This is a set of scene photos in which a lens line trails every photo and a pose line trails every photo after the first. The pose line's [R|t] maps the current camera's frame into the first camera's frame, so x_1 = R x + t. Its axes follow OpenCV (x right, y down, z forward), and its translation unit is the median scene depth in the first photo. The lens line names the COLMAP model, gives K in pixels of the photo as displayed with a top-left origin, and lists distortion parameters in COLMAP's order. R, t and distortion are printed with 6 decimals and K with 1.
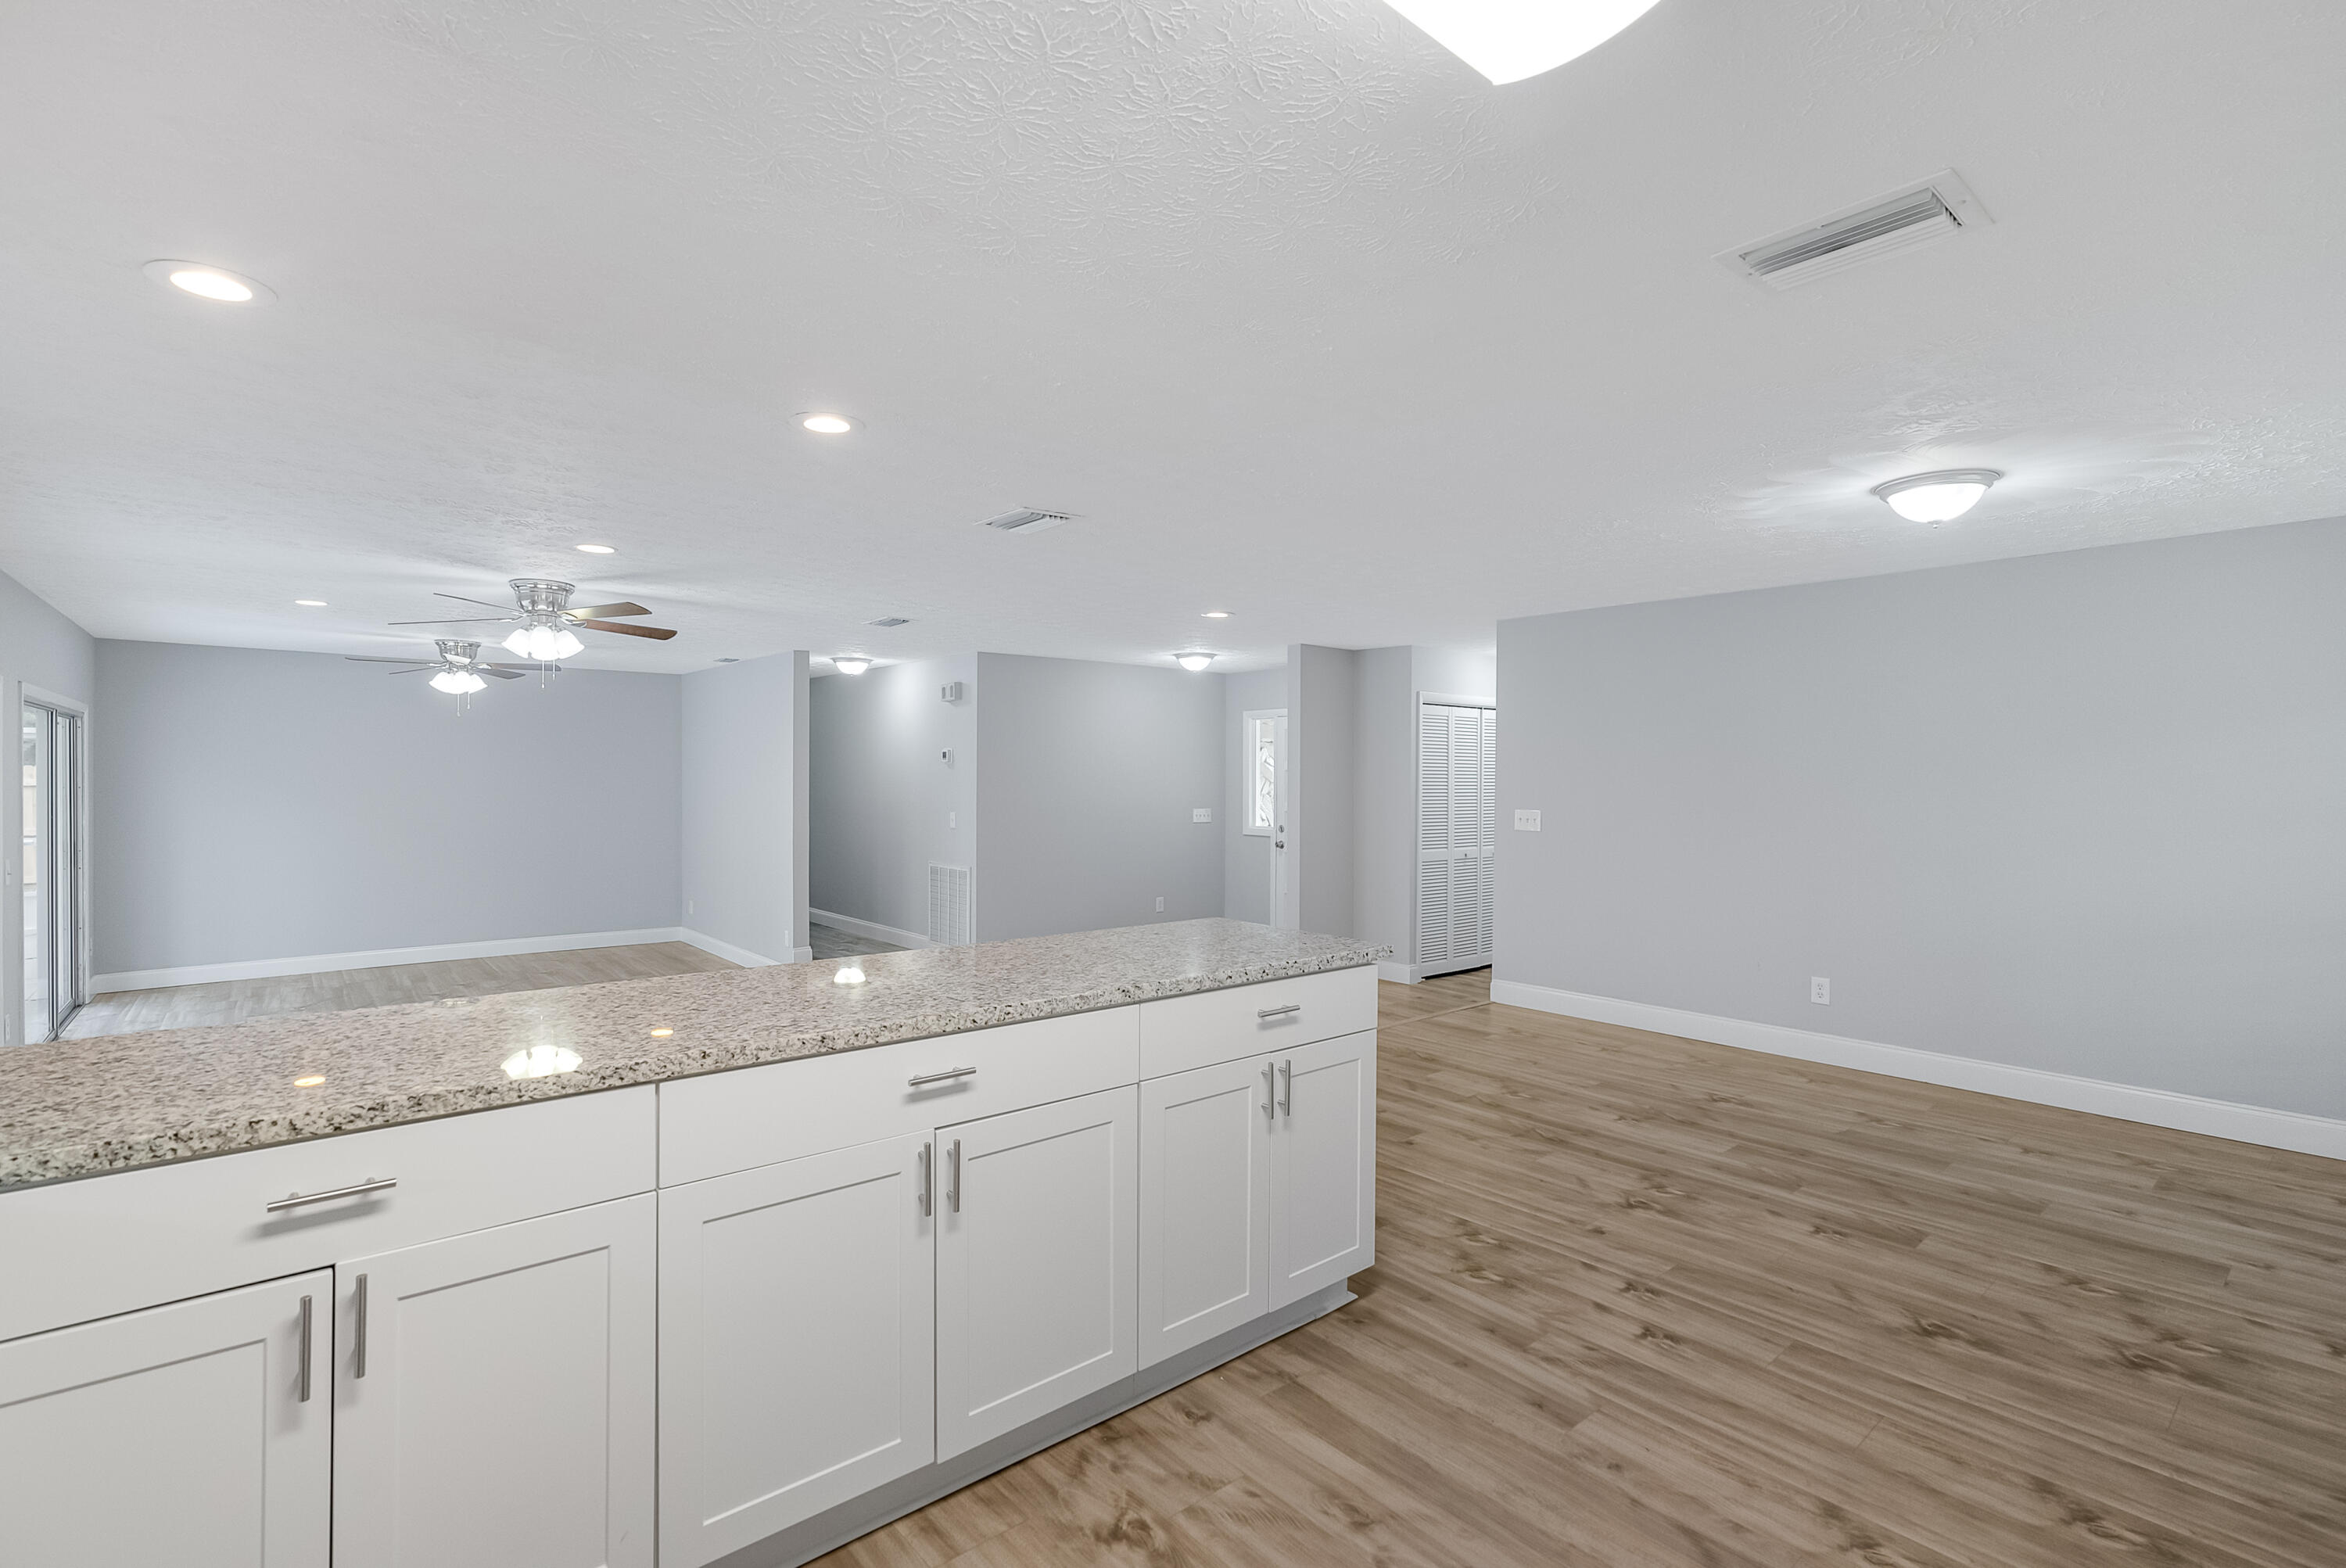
lens RADIAL K [[1072.4, 0, 1172.0], [0, 1072.4, 779.0], [0, 0, 1]] dist [0.003561, 0.000297]
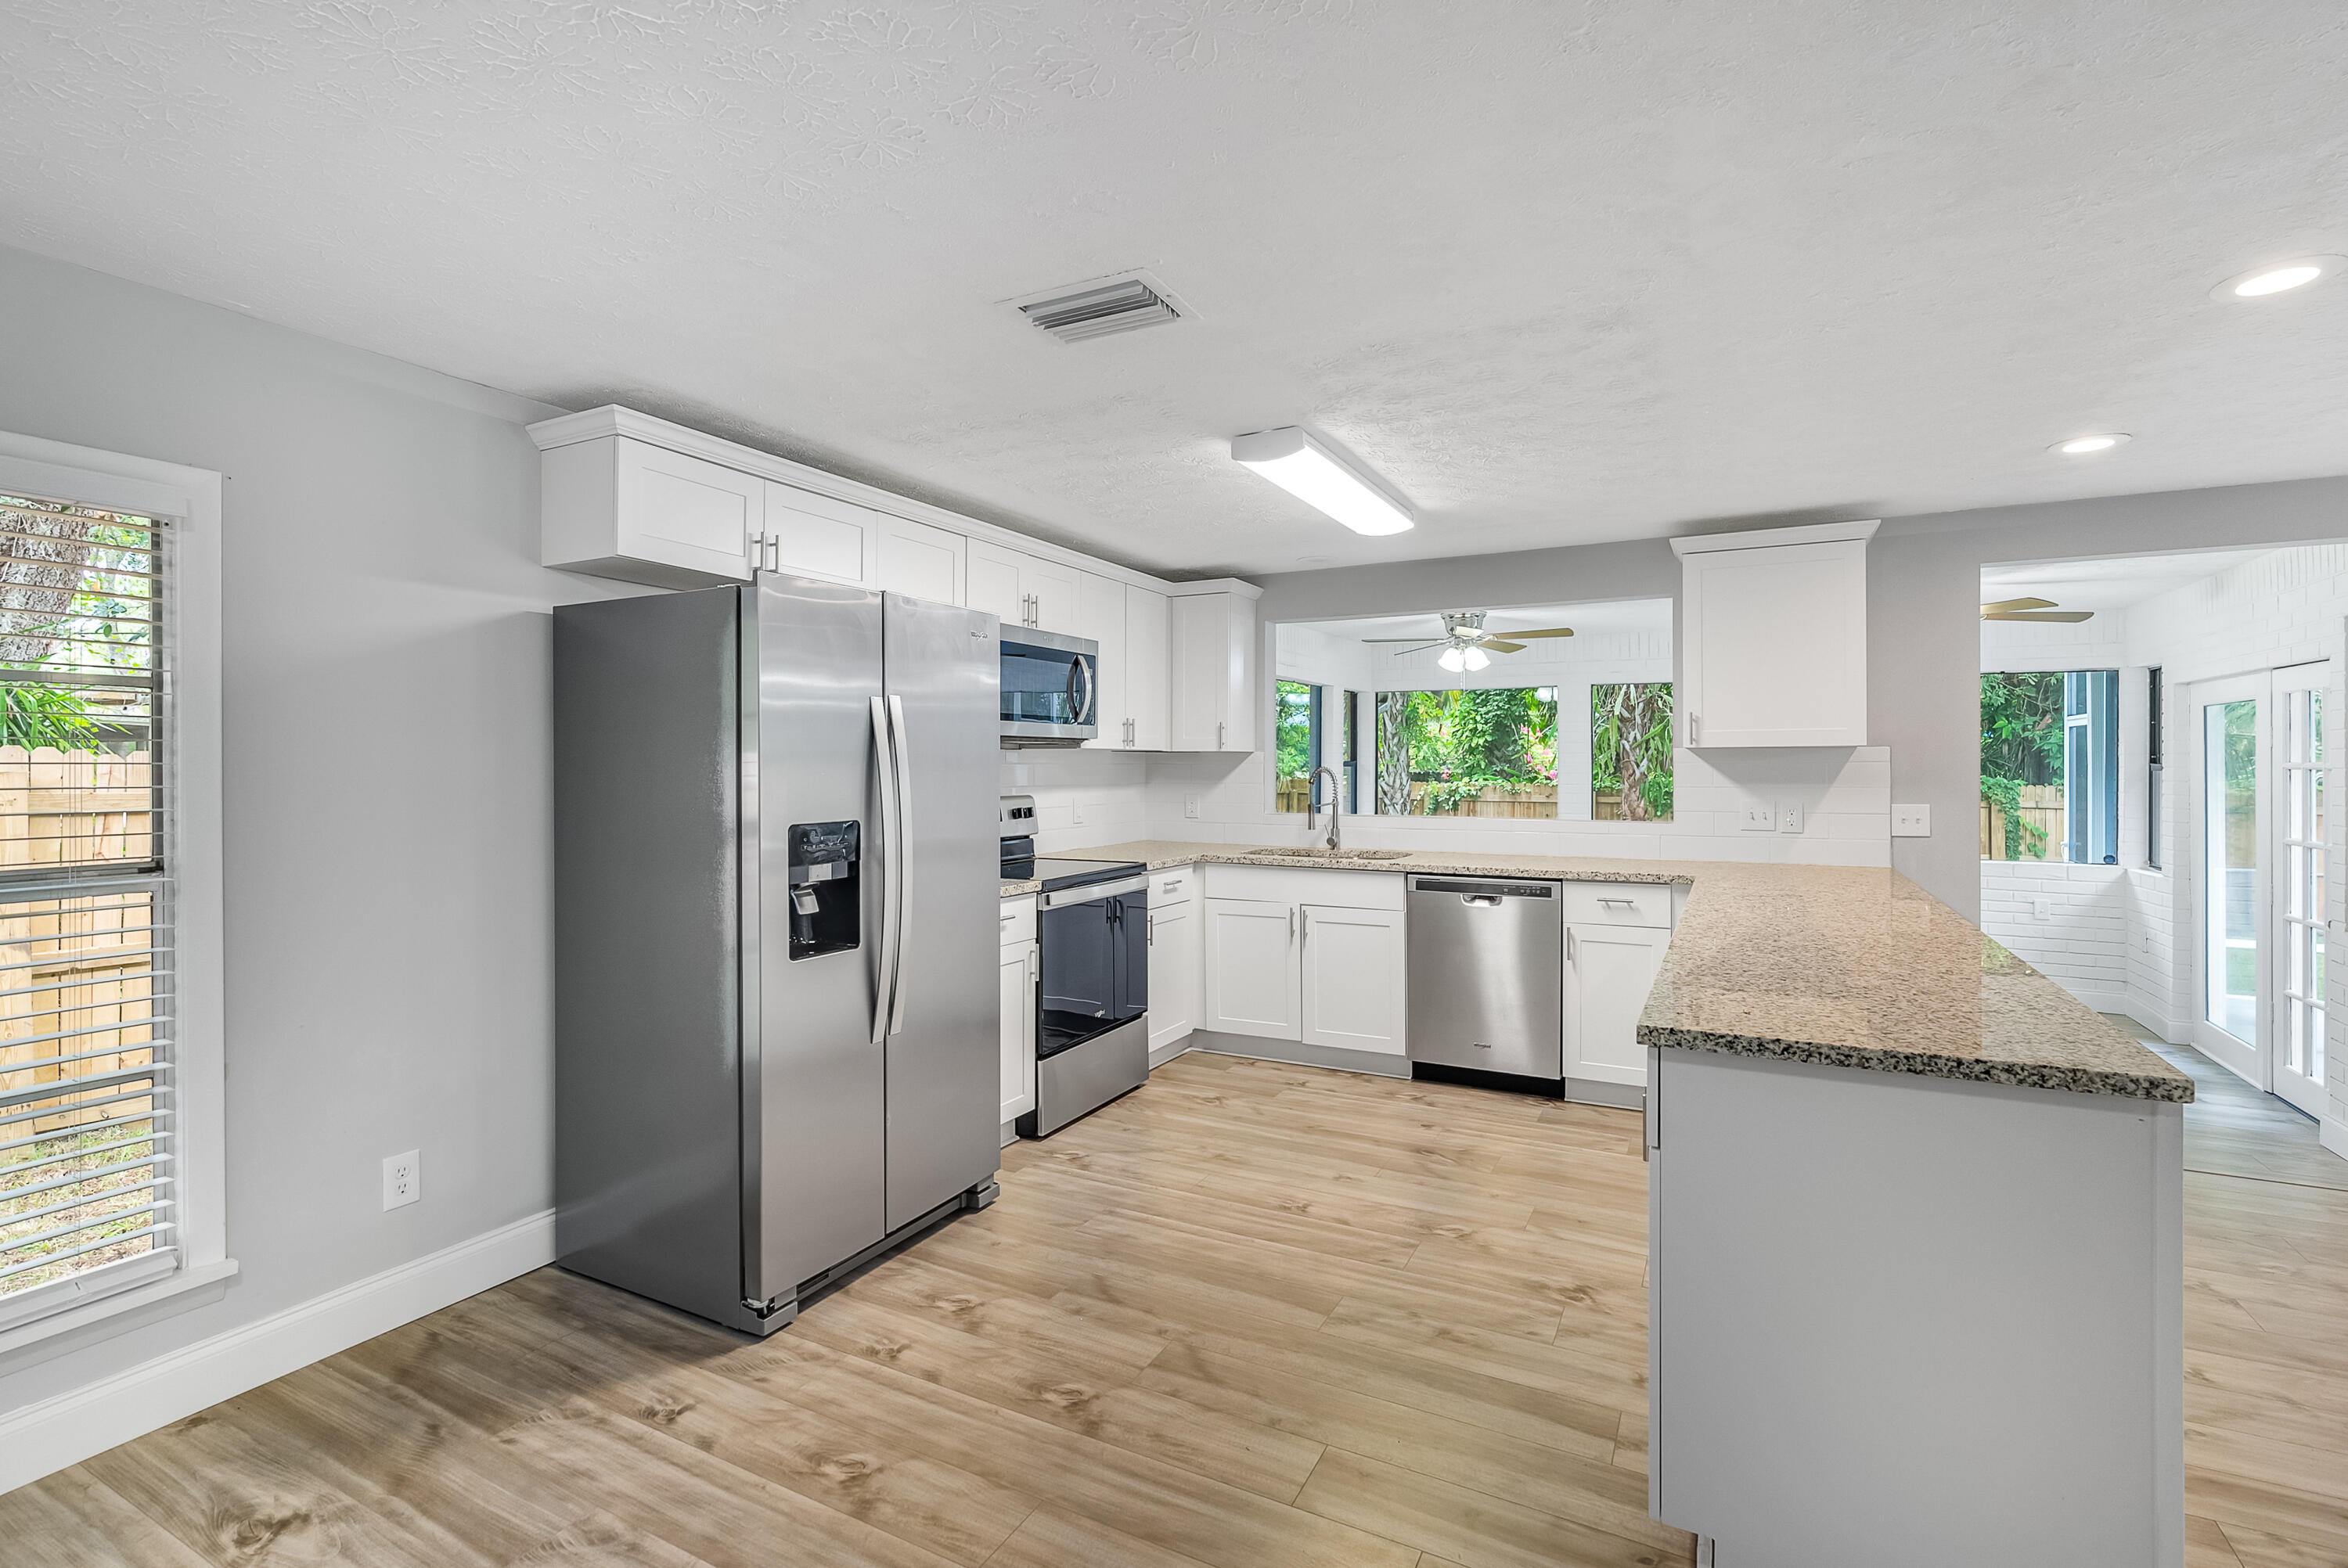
lens RADIAL K [[1073.1, 0, 1175.2], [0, 1073.1, 772.3], [0, 0, 1]] dist [0.003561, 0.000297]
pose [[-0.928438, -0.004101, -0.371464, 0.941845], [-0.008403, 0.999915, 0.009964, 0.006395], [0.371391, 0.012372, -0.928394, 2.032677]]
